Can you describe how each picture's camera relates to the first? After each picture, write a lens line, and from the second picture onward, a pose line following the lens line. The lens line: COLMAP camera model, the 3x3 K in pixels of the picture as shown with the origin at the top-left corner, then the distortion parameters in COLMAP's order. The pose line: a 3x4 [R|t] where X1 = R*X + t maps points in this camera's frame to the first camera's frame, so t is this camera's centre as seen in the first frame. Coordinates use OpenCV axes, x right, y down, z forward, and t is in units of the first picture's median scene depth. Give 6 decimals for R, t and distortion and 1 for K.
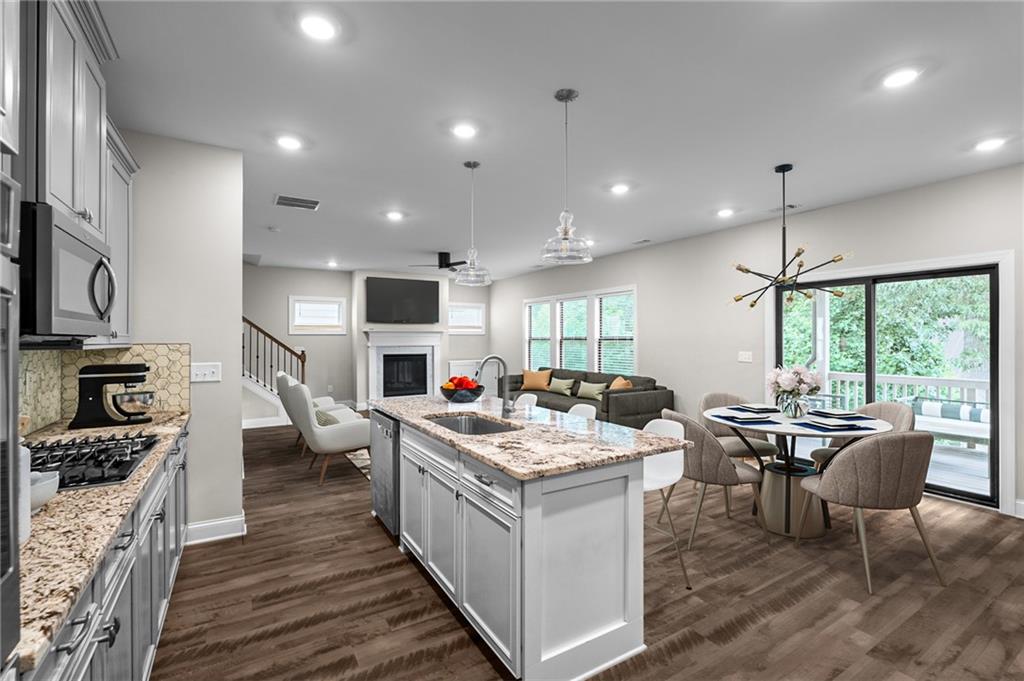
lens RADIAL K [[450.7, 0, 511.1], [0, 450.7, 338.5], [0, 0, 1]] dist [0.001817, -0.001359]
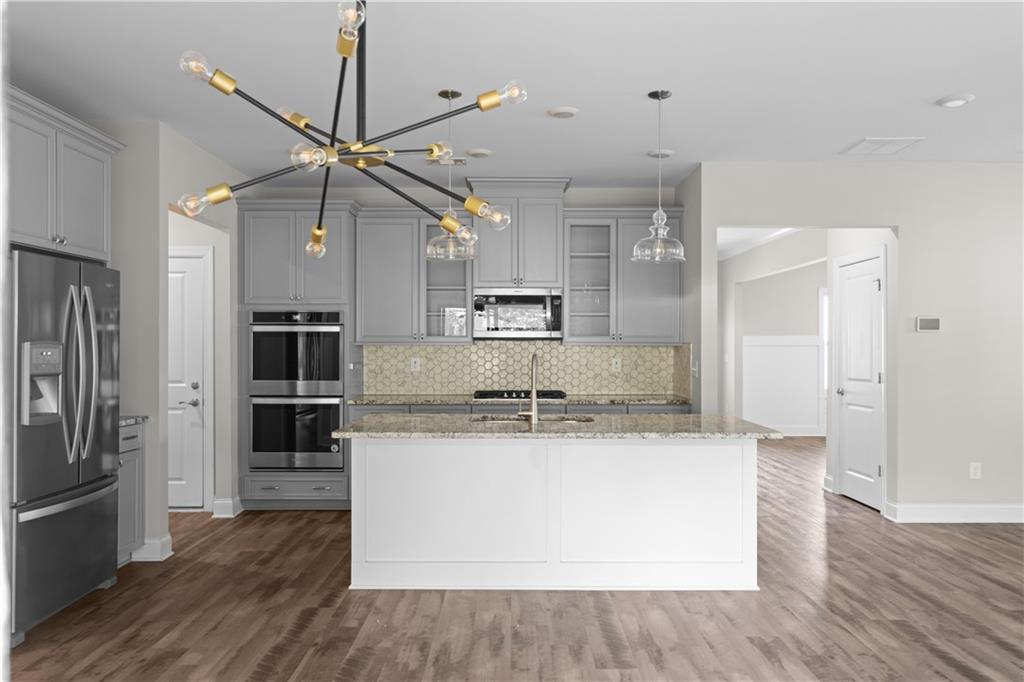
lens RADIAL K [[746.5, 0, 514.4], [0, 746.5, 343.9], [0, 0, 1]] dist [-0.014441, 0.005904]
pose [[-0.521401, -0.003765, -0.853303, 0.947062], [-0.001464, 0.999993, -0.003518, 0.016782], [0.853310, -0.000585, -0.521403, 1.286997]]
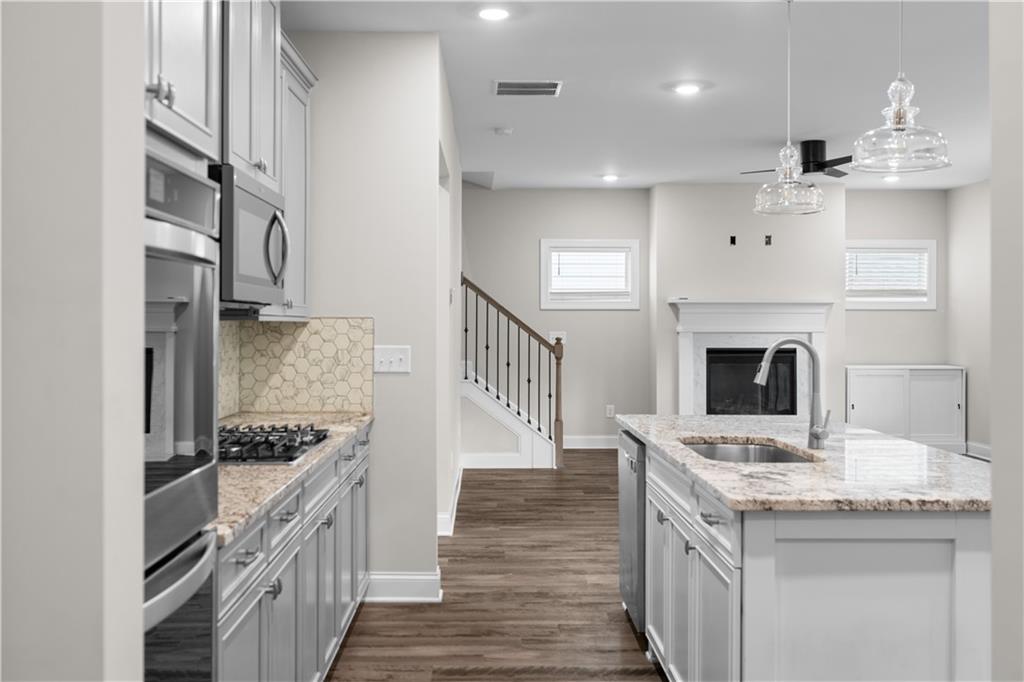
lens RADIAL K [[1017.1, 0, 518.7], [0, 1017.1, 325.8], [0, 0, 1]] dist [0.015566, 0.000000]
pose [[0.869958, 0.005901, -0.493090, 0.221957], [-0.004209, 0.999981, 0.004540, 0.012762], [0.493107, -0.001874, 0.869966, -0.224579]]
